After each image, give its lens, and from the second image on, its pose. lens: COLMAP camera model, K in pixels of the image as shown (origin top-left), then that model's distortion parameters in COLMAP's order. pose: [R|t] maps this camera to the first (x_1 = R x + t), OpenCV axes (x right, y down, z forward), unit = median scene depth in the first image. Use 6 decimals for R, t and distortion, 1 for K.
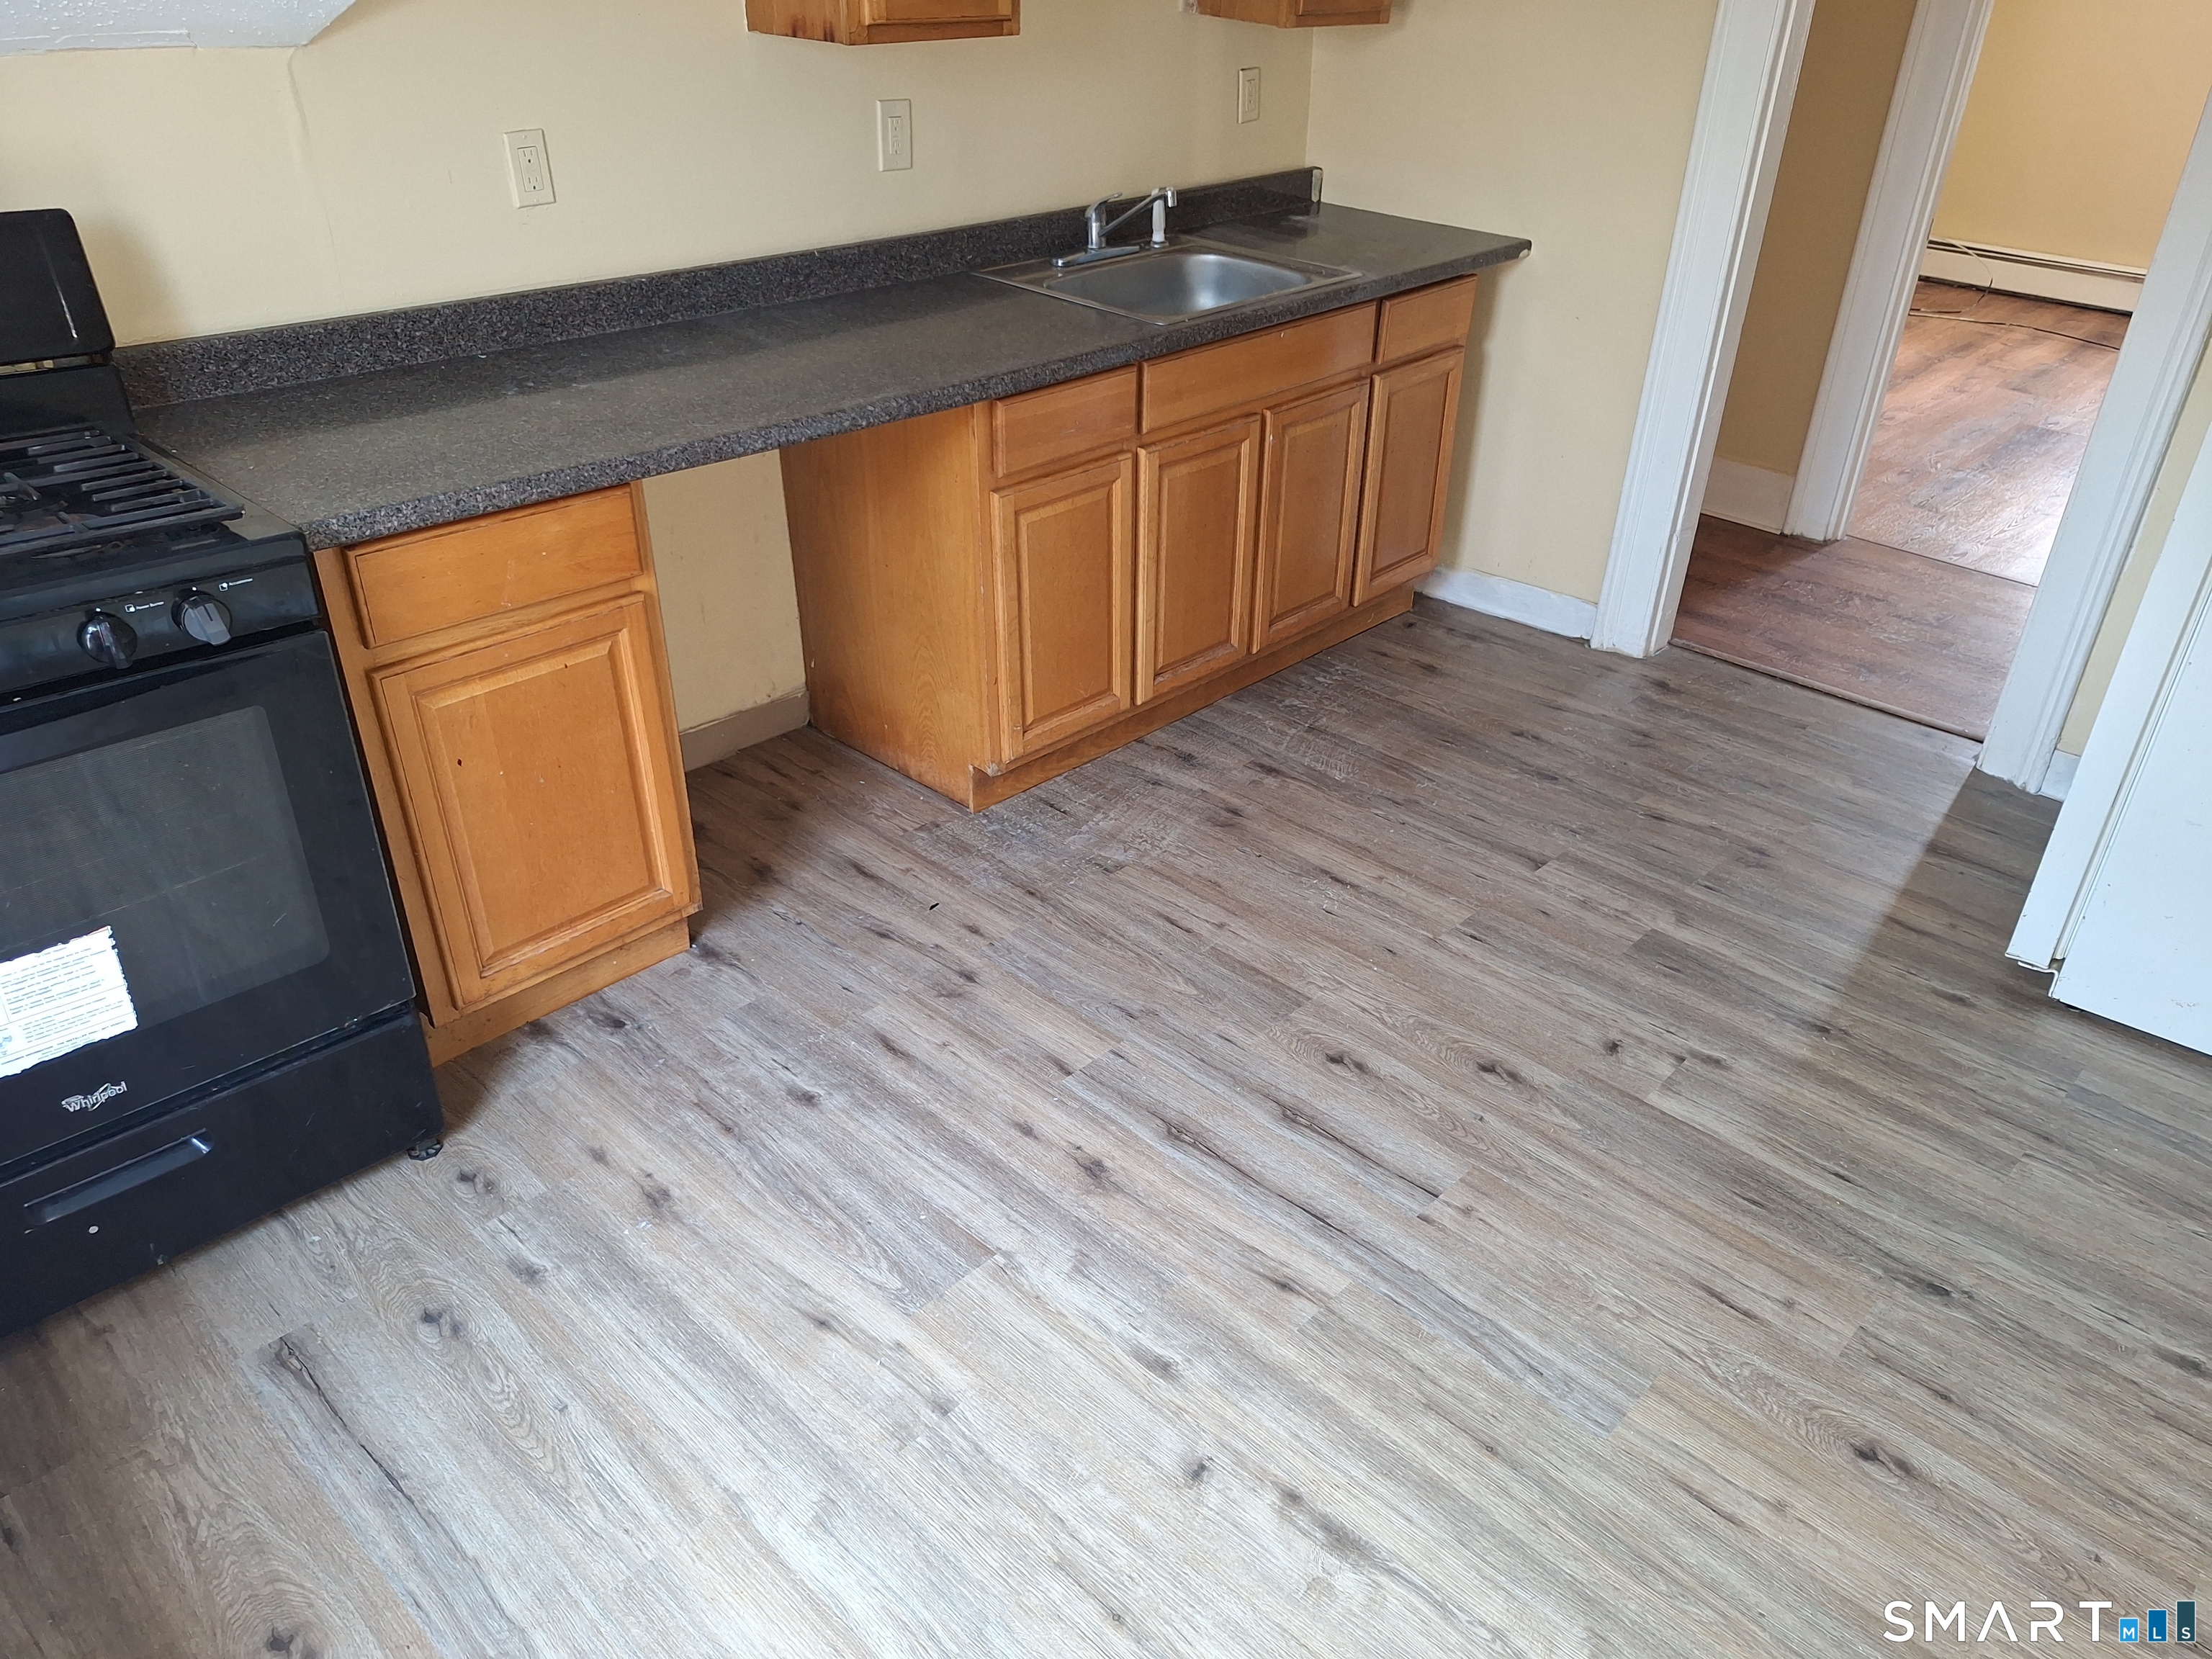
lens RADIAL K [[1536.7, 0, 1106.0], [0, 1536.7, 829.5], [0, 0, 1]] dist [0.139272, -0.188807]
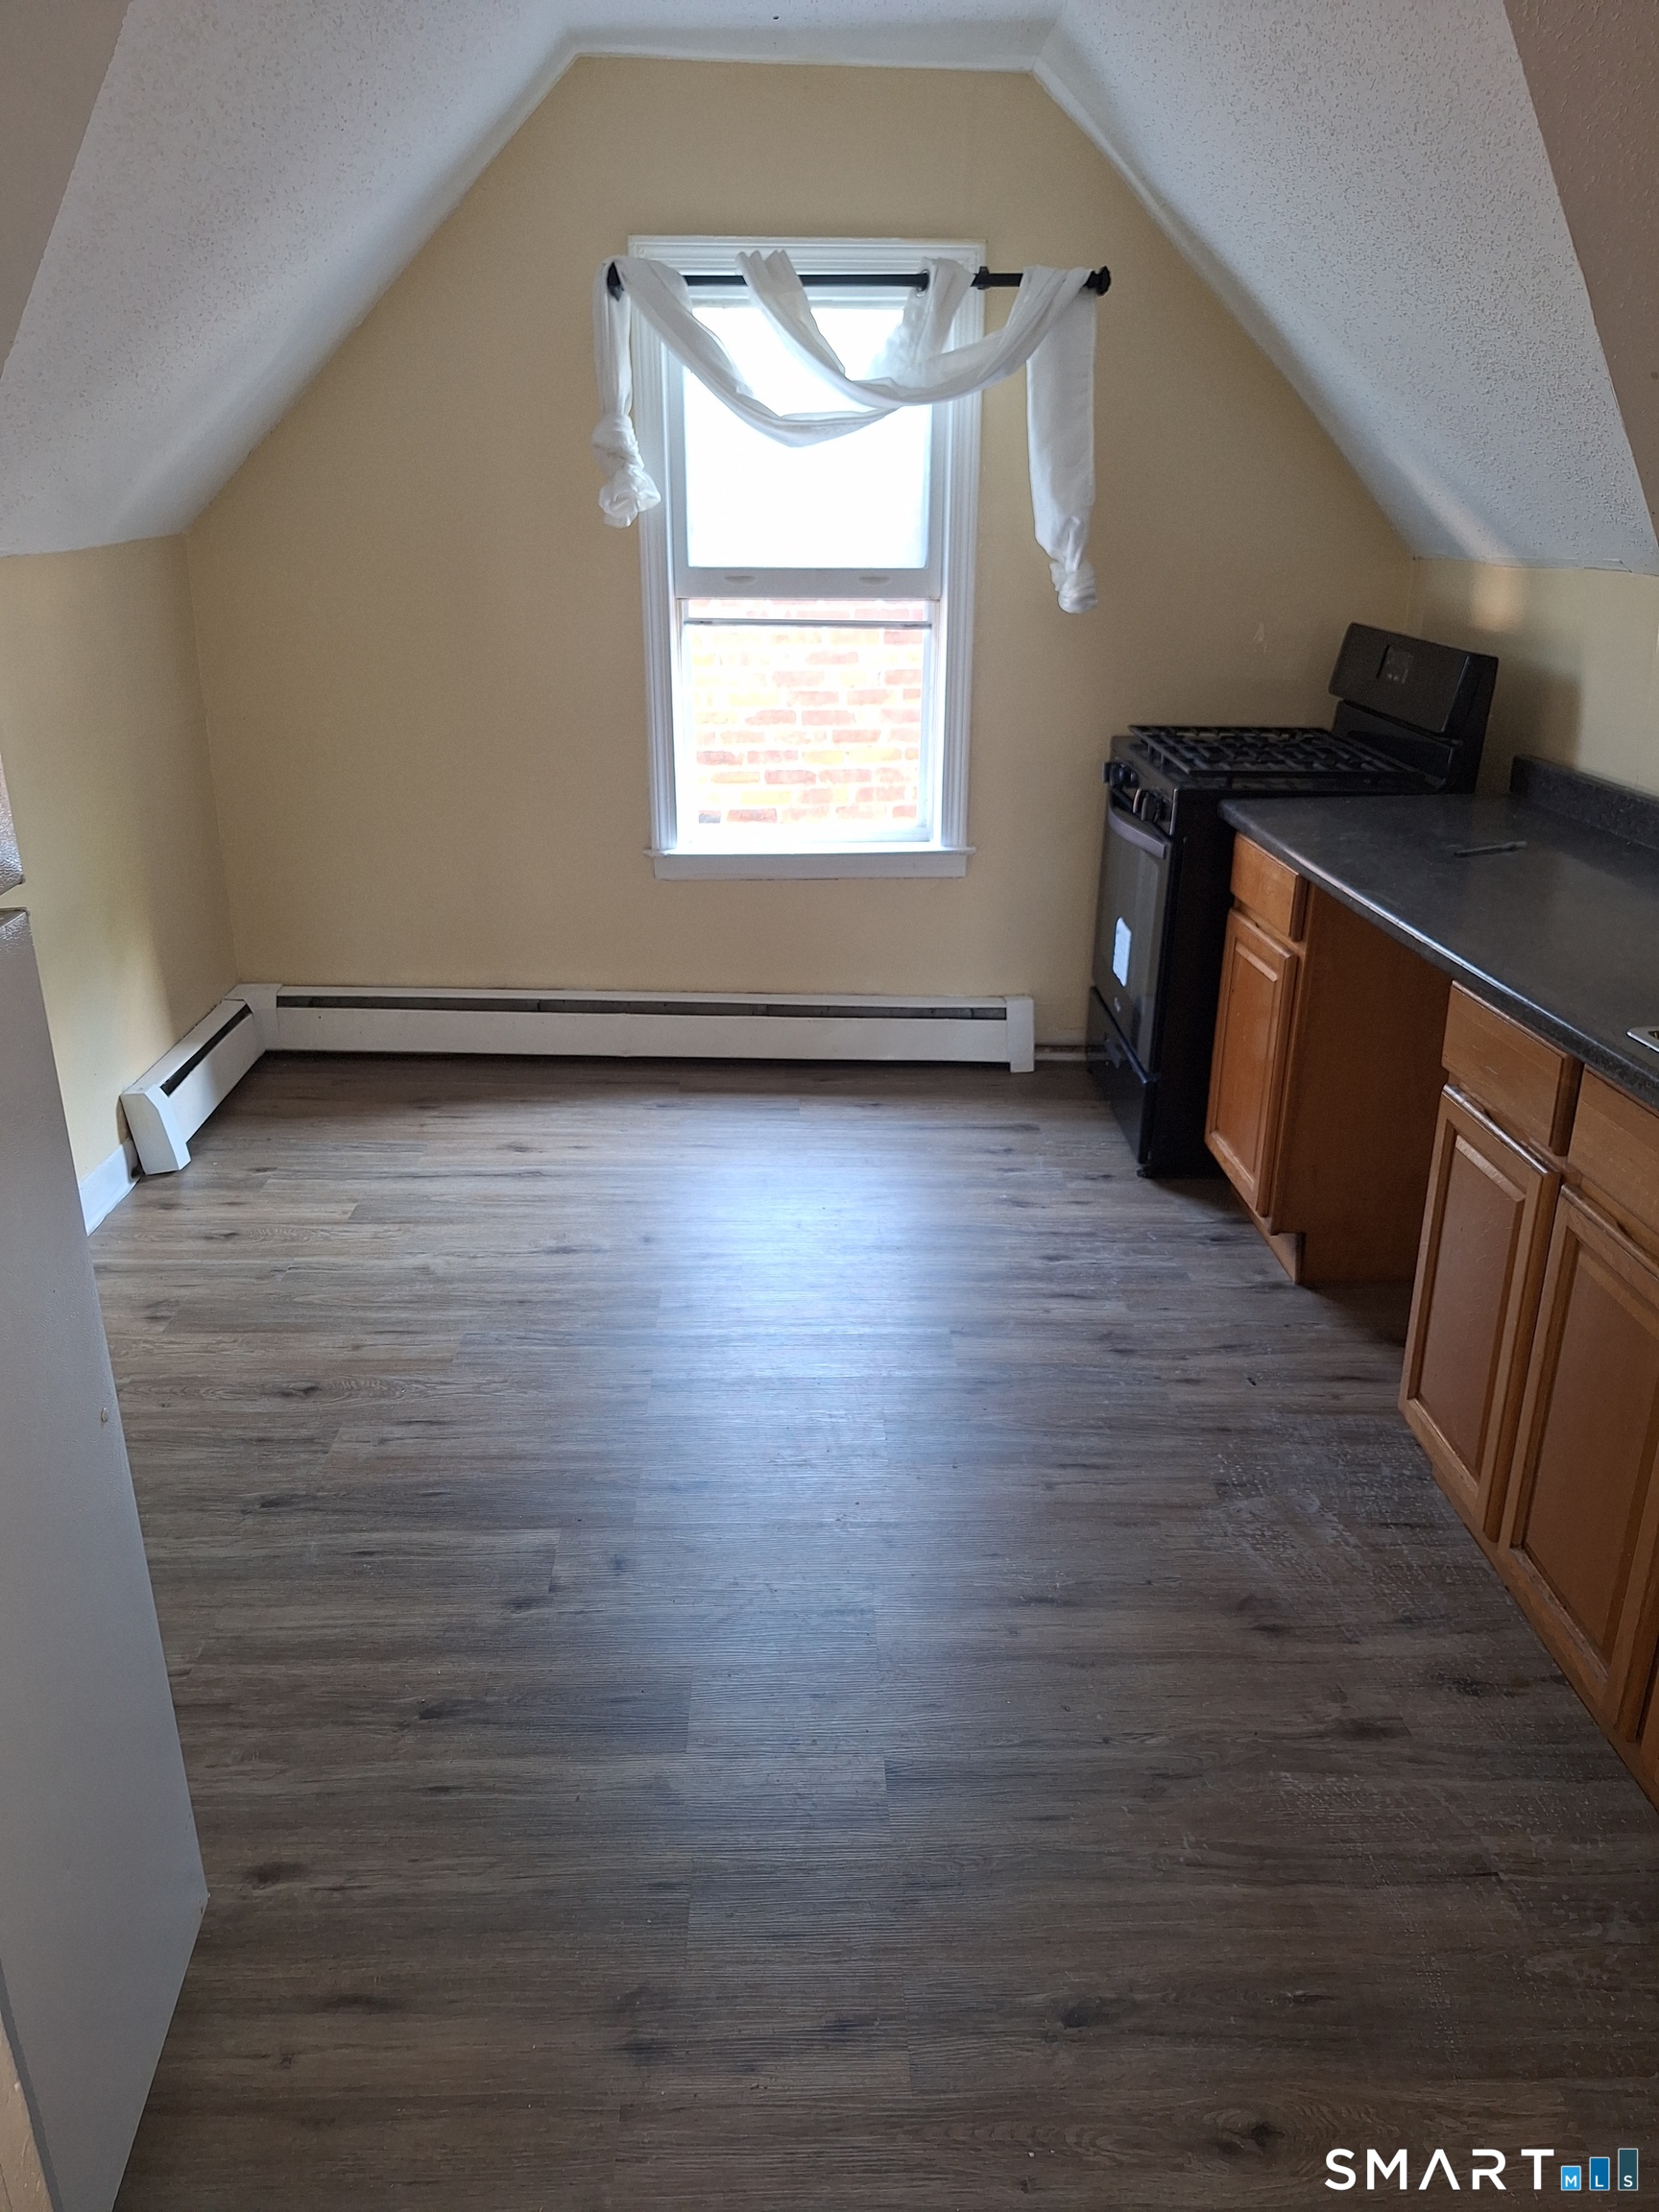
lens RADIAL K [[1536.7, 0, 836.3], [0, 1536.7, 1107.5], [0, 0, 1]] dist [0.139272, -0.188807]
pose [[-0.696041, 0.231916, -0.679516, 0.890455], [-0.379966, 0.684041, 0.622667, -0.740121], [0.609223, 0.691595, -0.388000, 1.396716]]
